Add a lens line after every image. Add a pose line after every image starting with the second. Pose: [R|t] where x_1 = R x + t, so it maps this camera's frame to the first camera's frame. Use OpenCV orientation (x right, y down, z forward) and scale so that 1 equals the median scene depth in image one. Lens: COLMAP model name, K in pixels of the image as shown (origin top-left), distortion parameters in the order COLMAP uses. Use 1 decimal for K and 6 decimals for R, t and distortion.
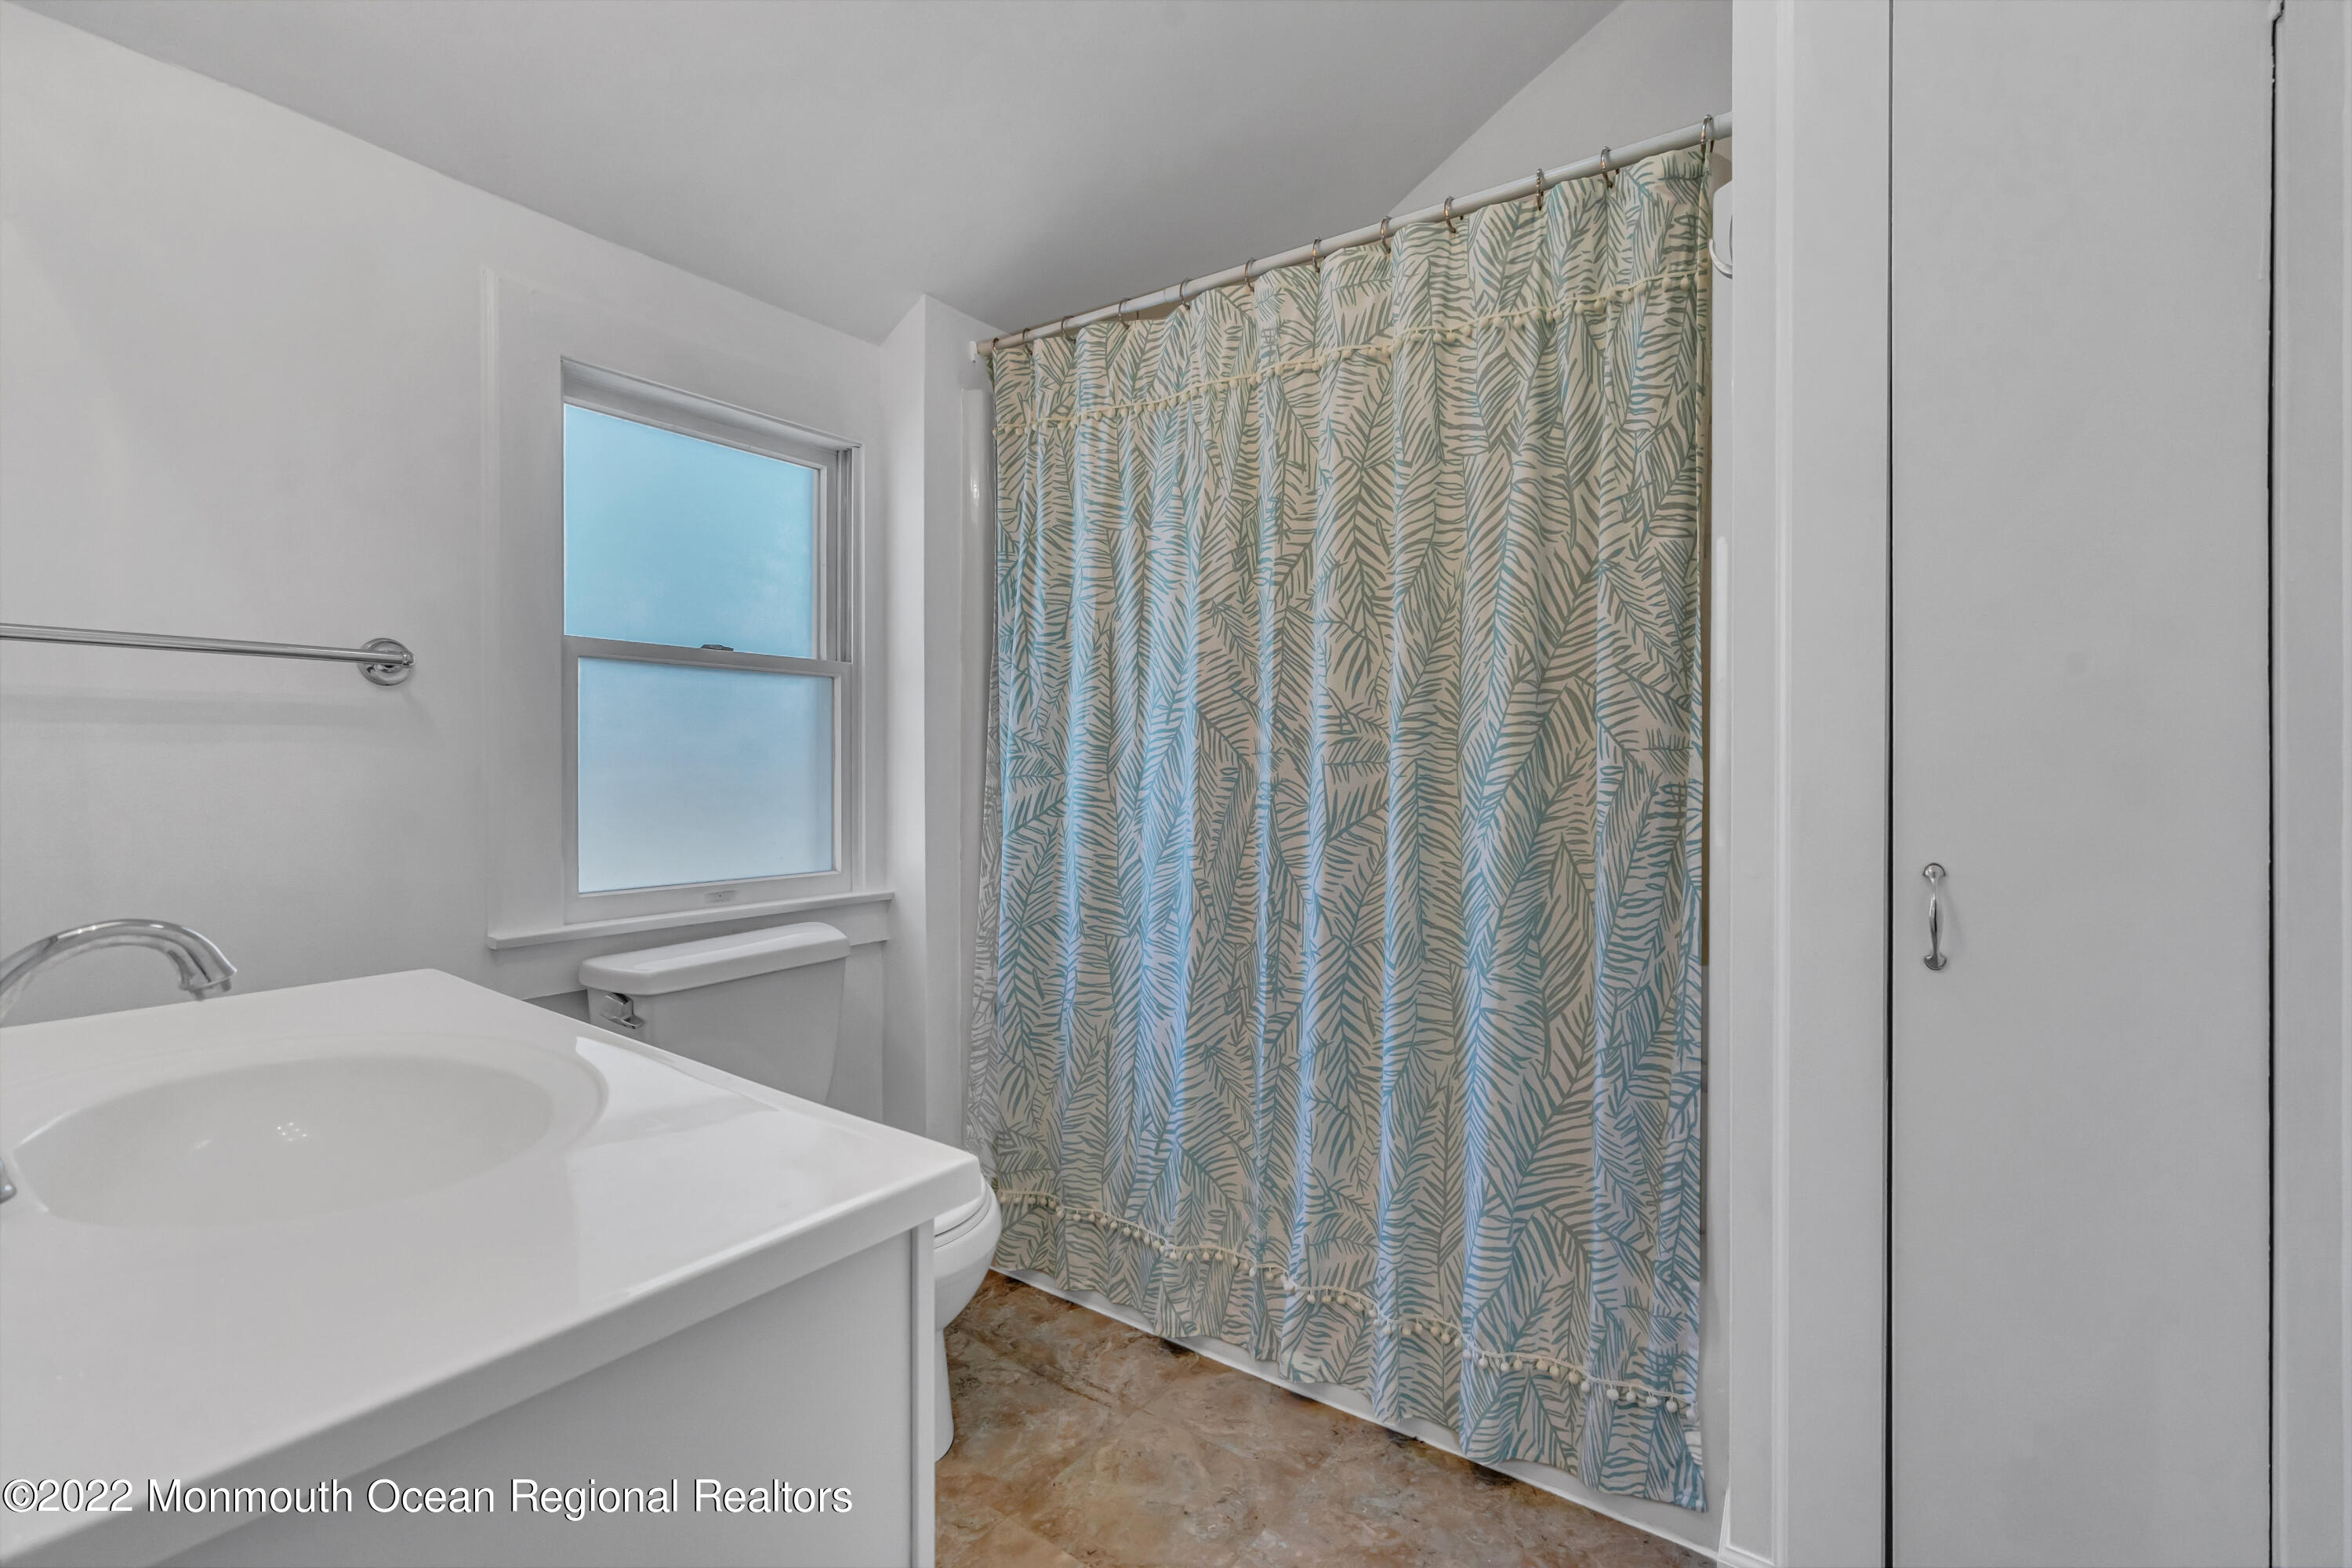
lens RADIAL K [[1064.2, 0, 1172.2], [0, 1064.2, 777.8], [0, 0, 1]] dist [-0.002325, 0.000824]
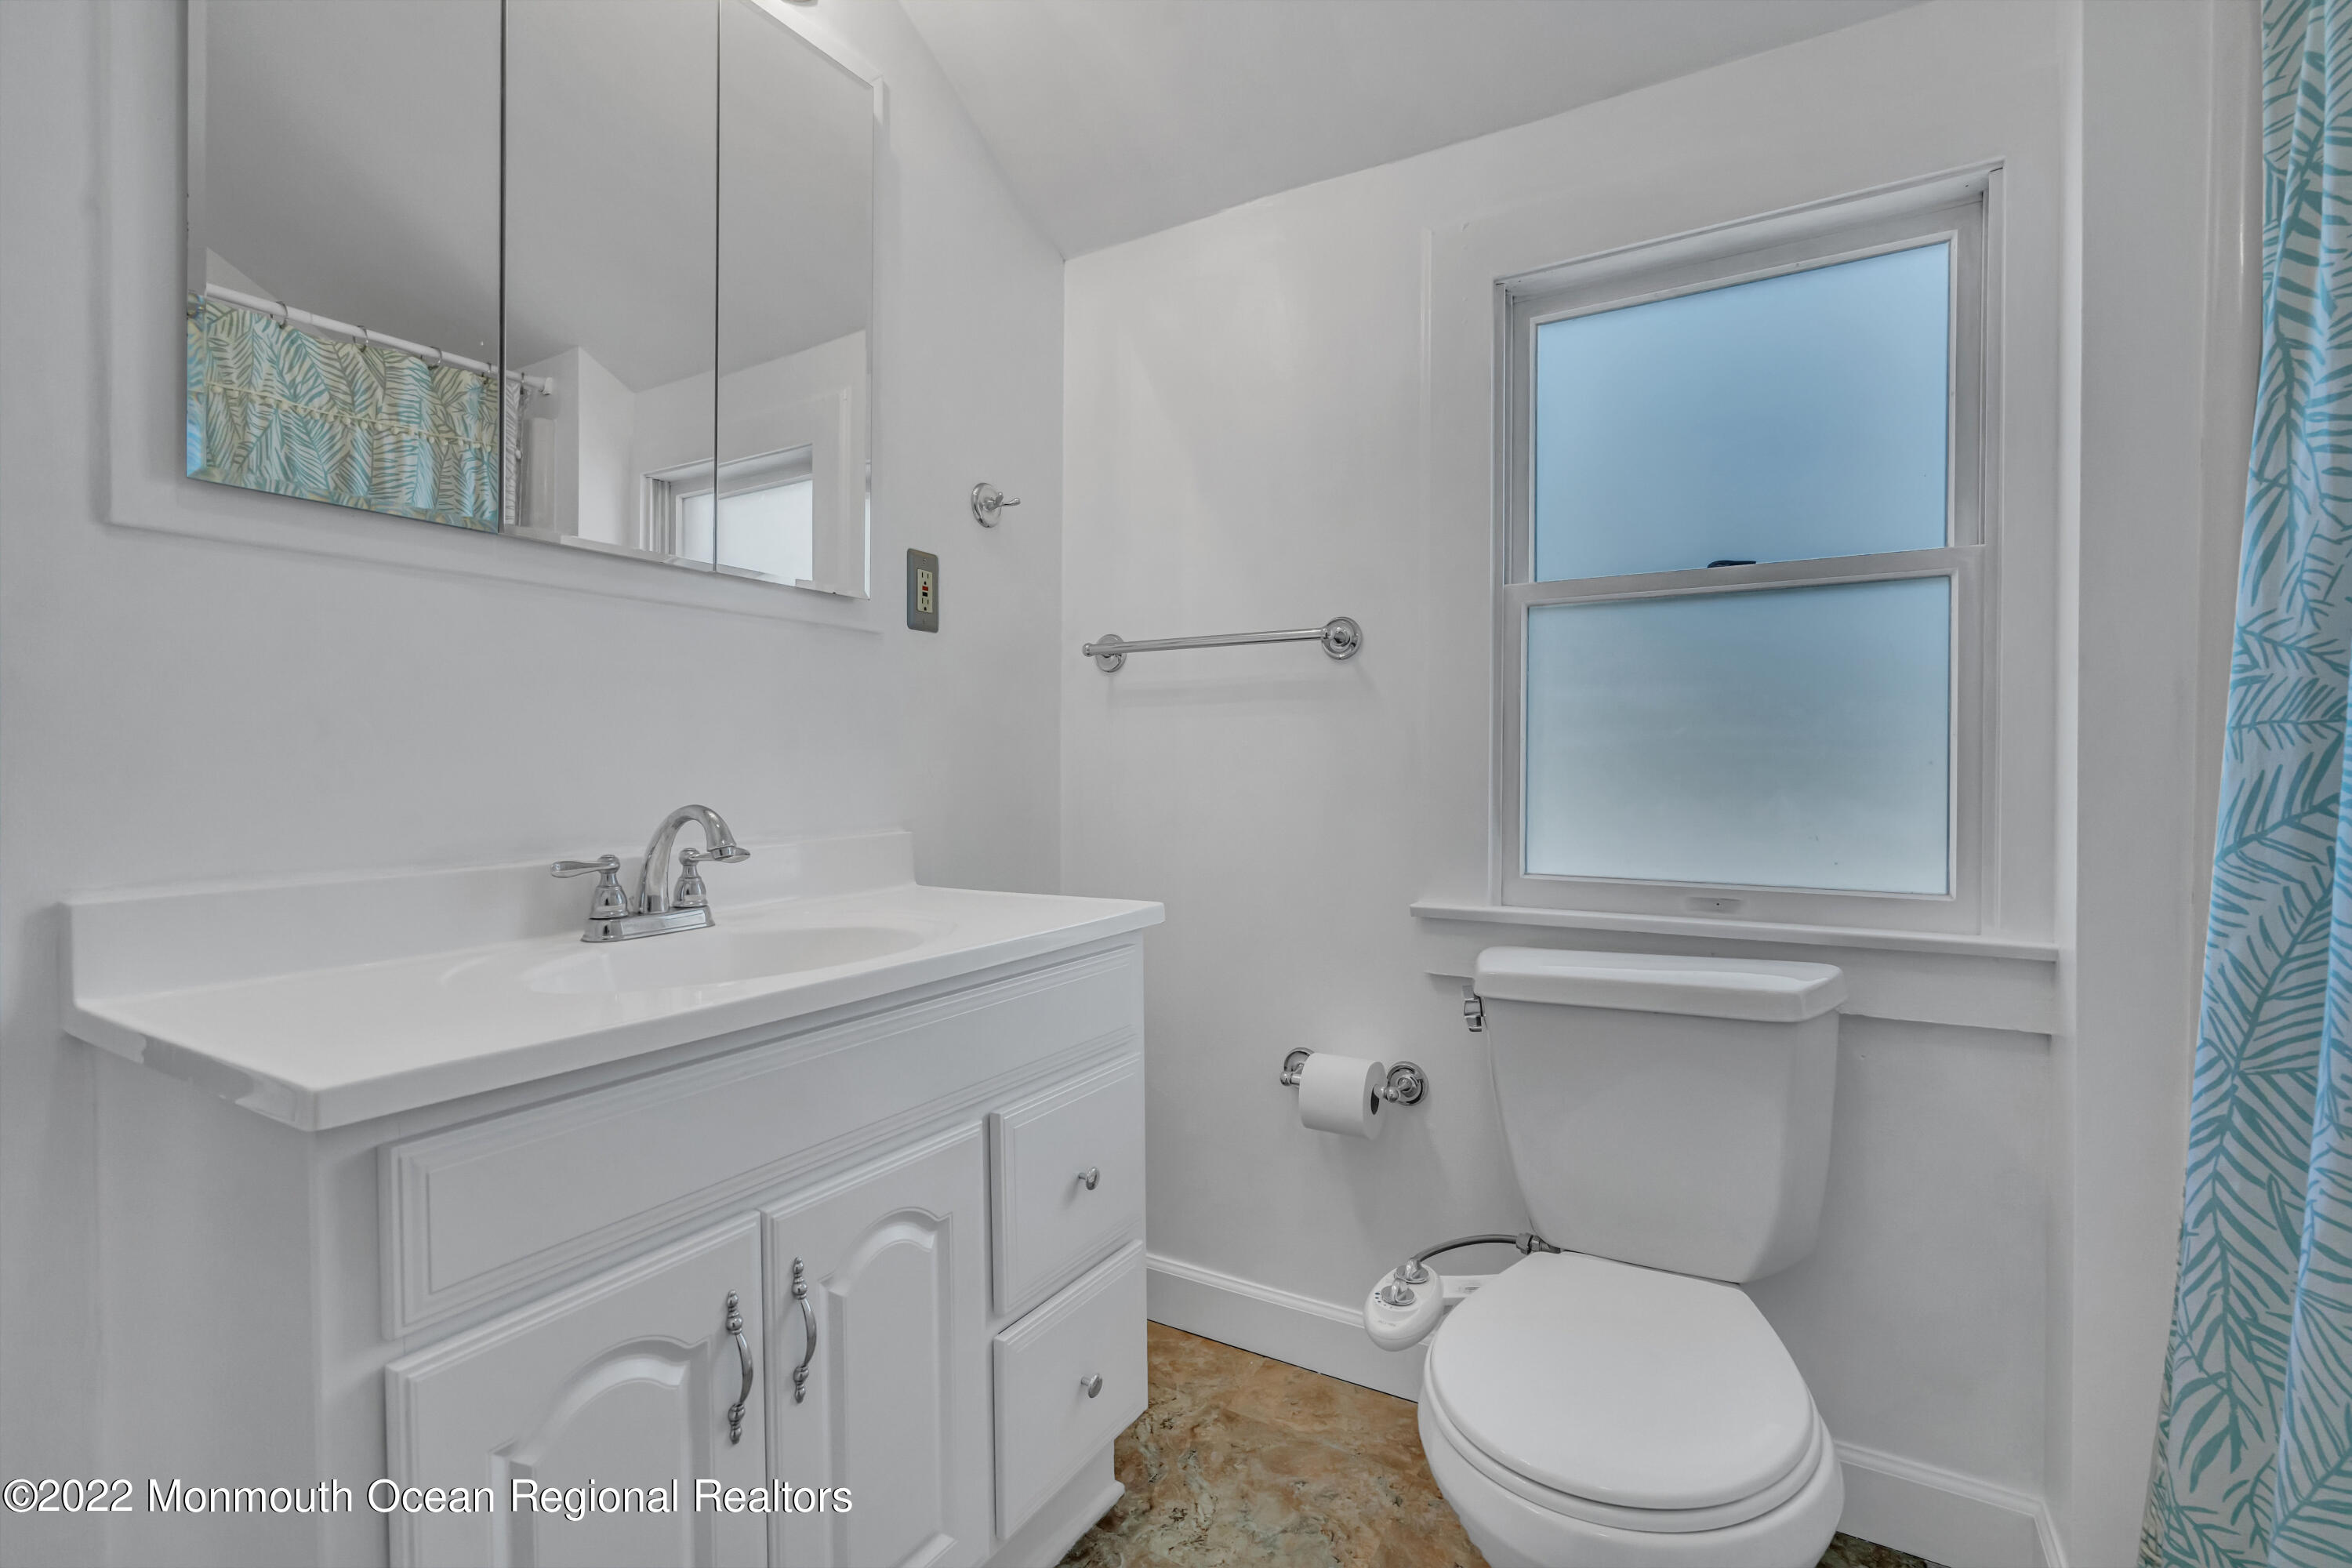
lens RADIAL K [[1064.2, 0, 1172.2], [0, 1064.2, 777.8], [0, 0, 1]] dist [-0.002325, 0.000824]
pose [[0.100576, 0.006566, -0.994908, 0.245418], [-0.009600, 0.999938, 0.005629, 0.022474], [0.994883, 0.008985, 0.100633, 0.518220]]
